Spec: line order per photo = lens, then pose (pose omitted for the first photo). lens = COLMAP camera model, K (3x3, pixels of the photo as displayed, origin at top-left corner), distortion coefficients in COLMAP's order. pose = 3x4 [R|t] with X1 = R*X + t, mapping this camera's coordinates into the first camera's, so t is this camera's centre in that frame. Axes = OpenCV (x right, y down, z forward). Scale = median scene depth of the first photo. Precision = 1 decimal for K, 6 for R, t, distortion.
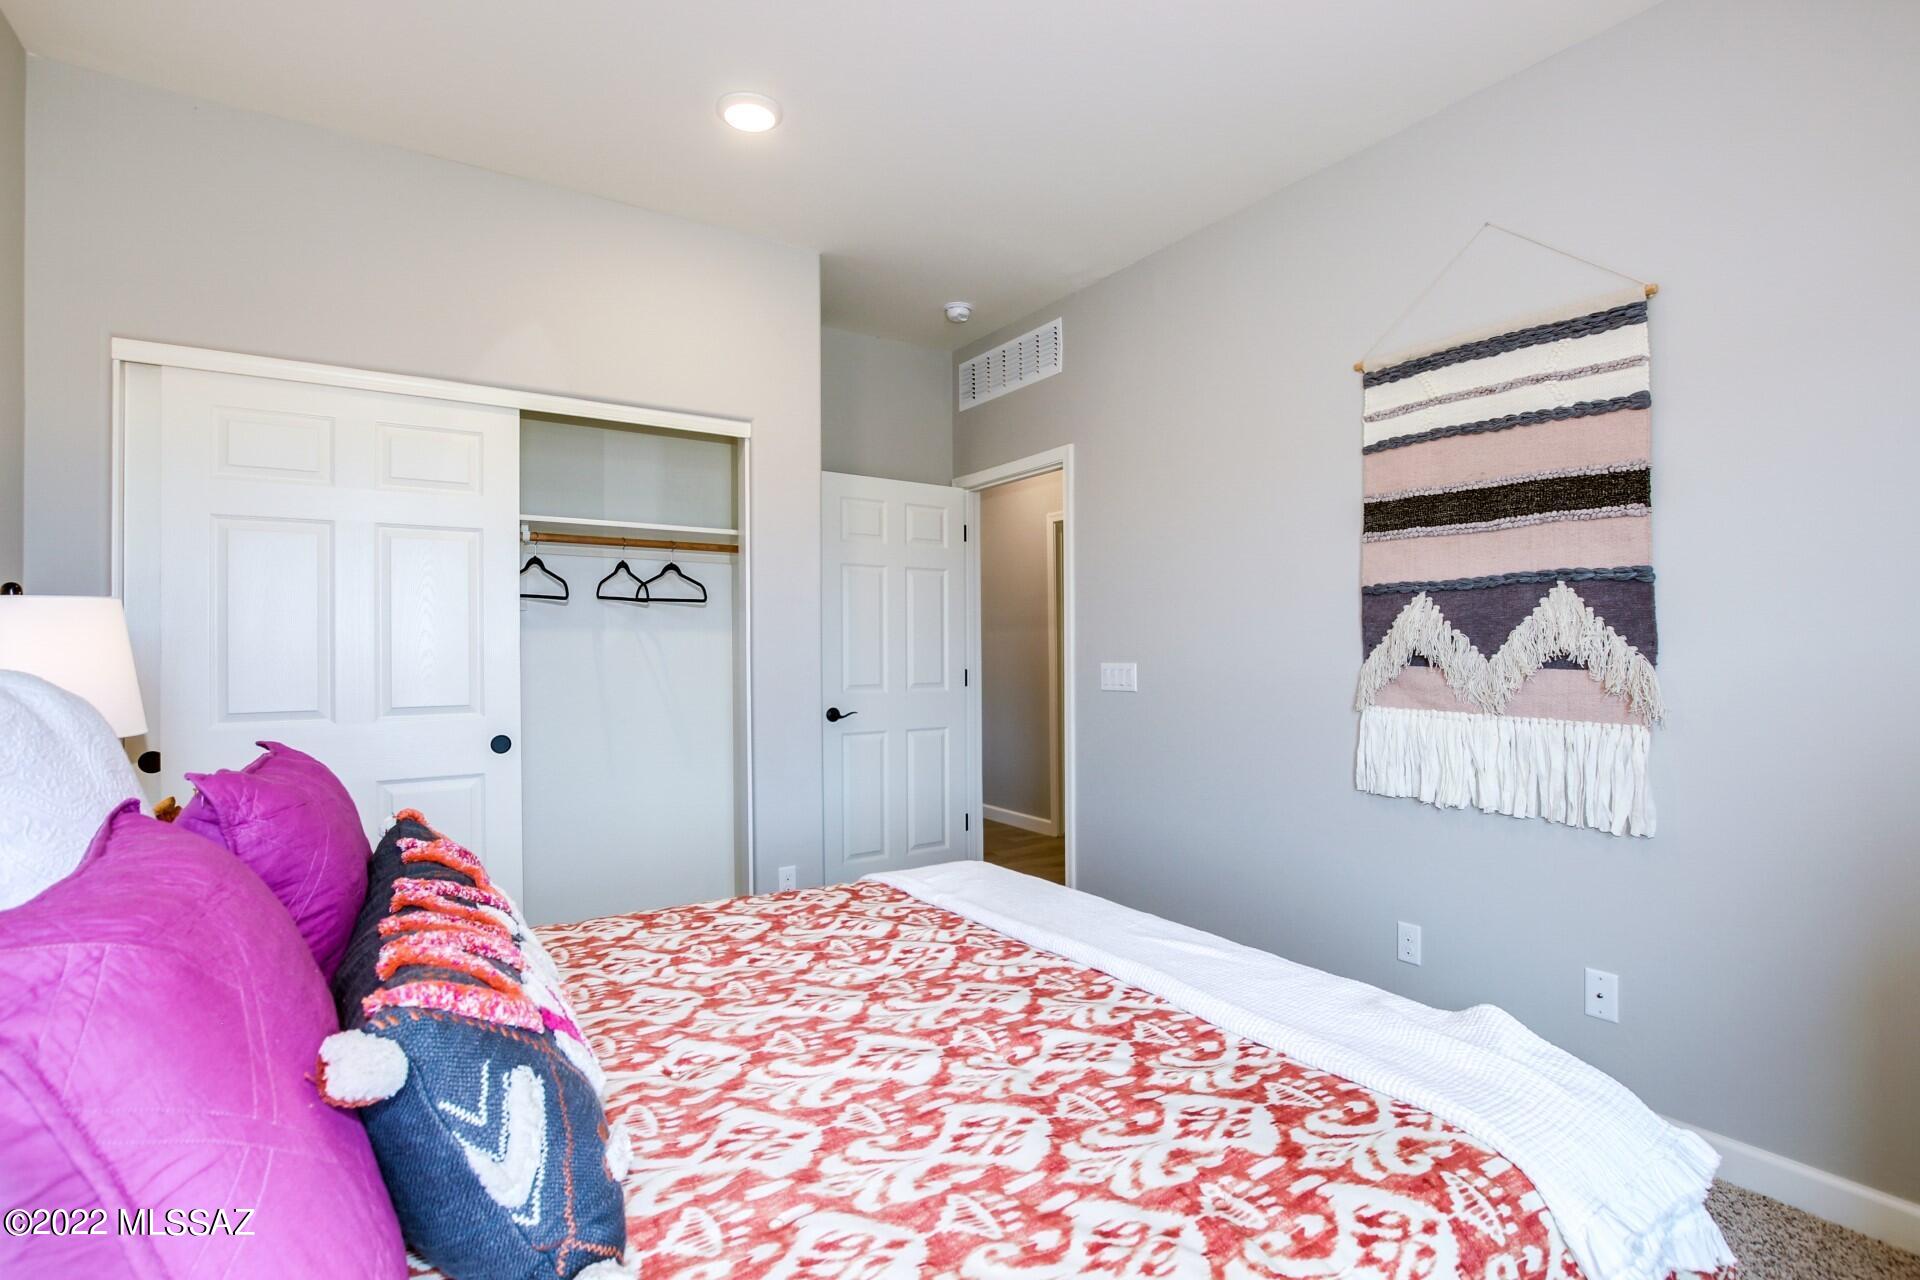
lens RADIAL K [[904.0, 0, 957.1], [0, 904.0, 643.1], [0, 0, 1]] dist [-0.028191, 0.000954]
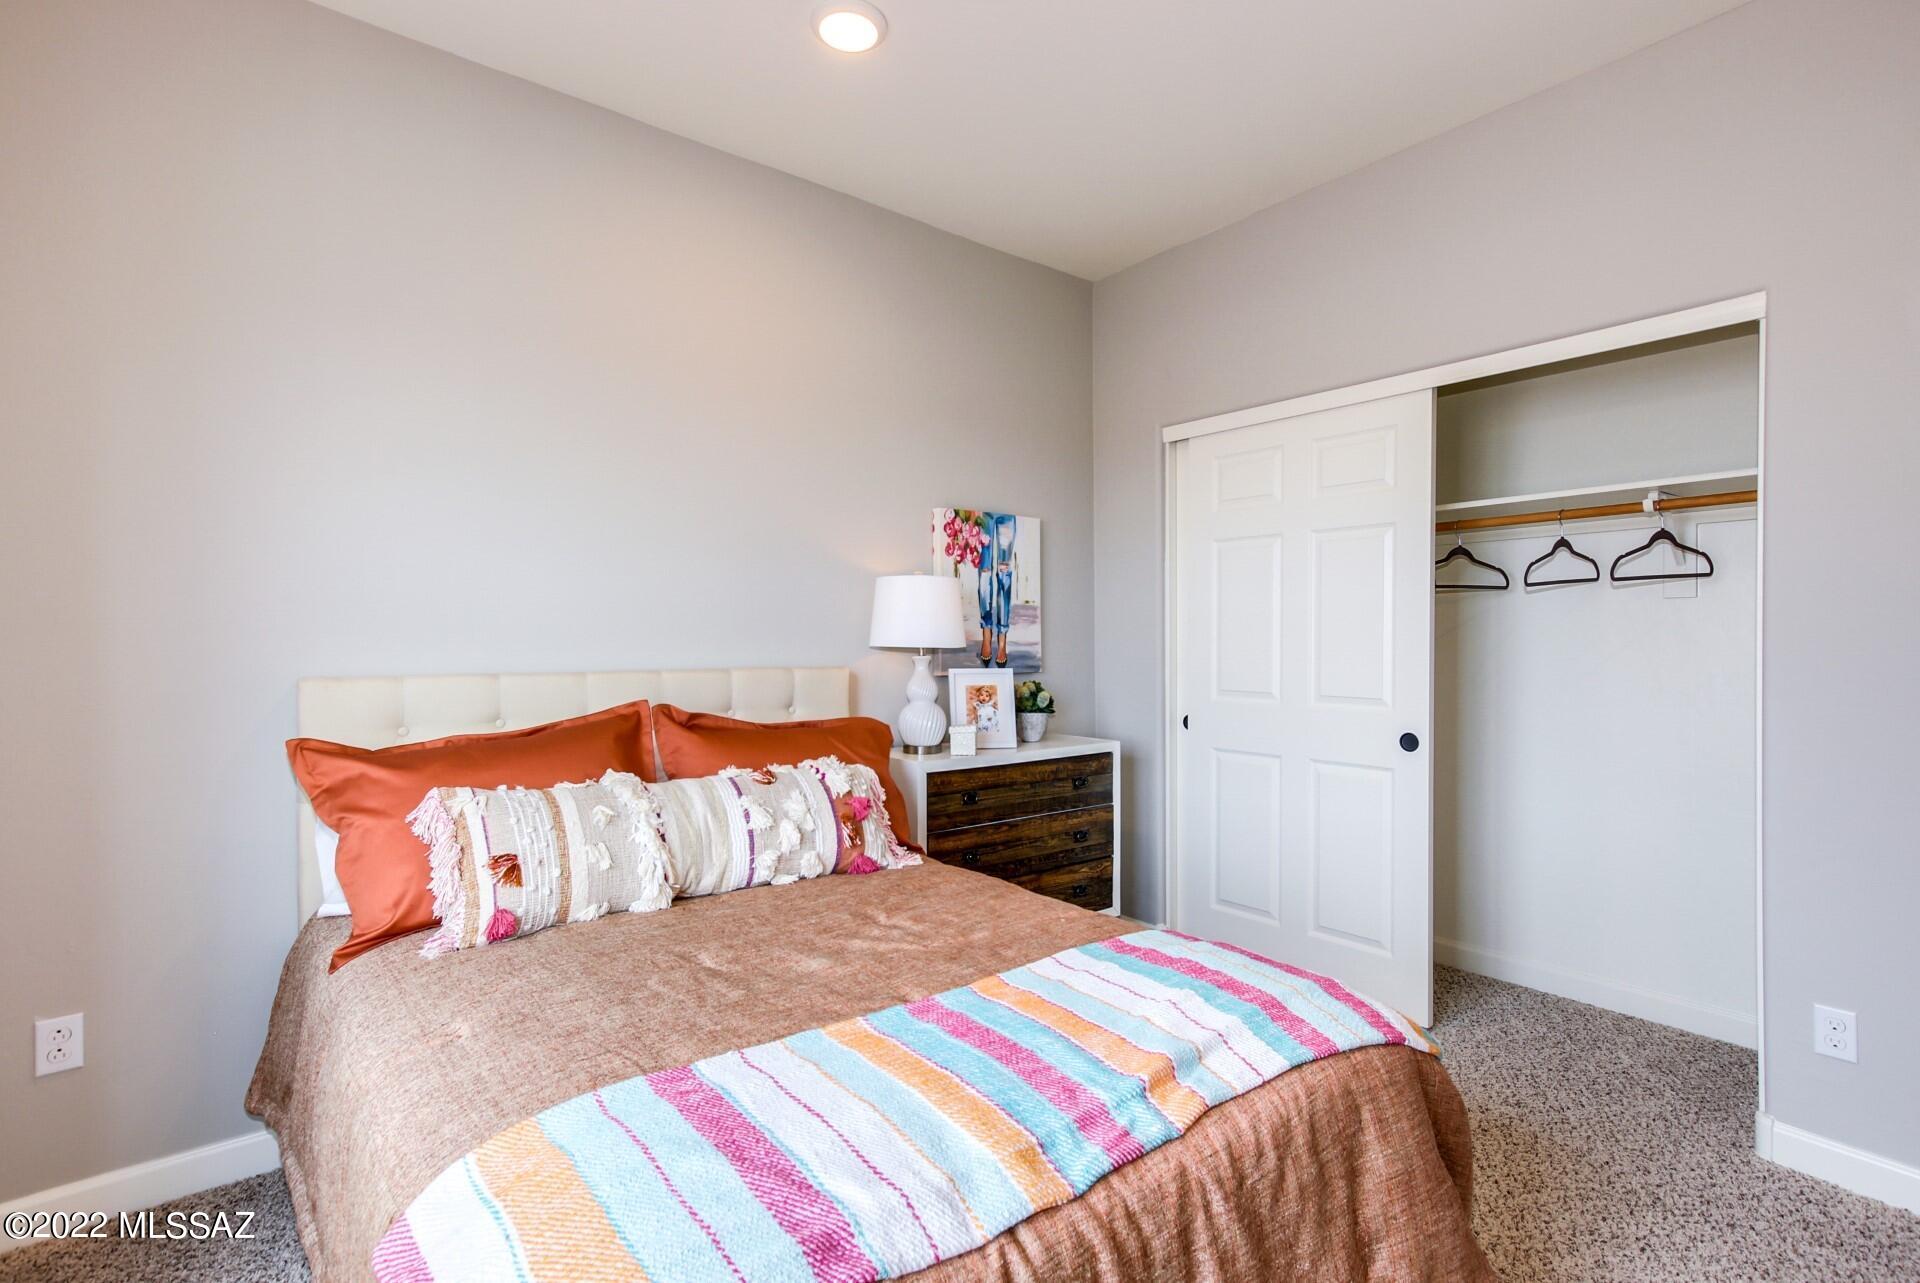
lens RADIAL K [[904.0, 0, 957.1], [0, 904.0, 644.6], [0, 0, 1]] dist [-0.028191, 0.000954]
pose [[0.108443, 0.010831, -0.994044, 0.367751], [0.008687, 0.999892, 0.011843, -0.010158], [0.994065, -0.009919, 0.108337, 0.385113]]
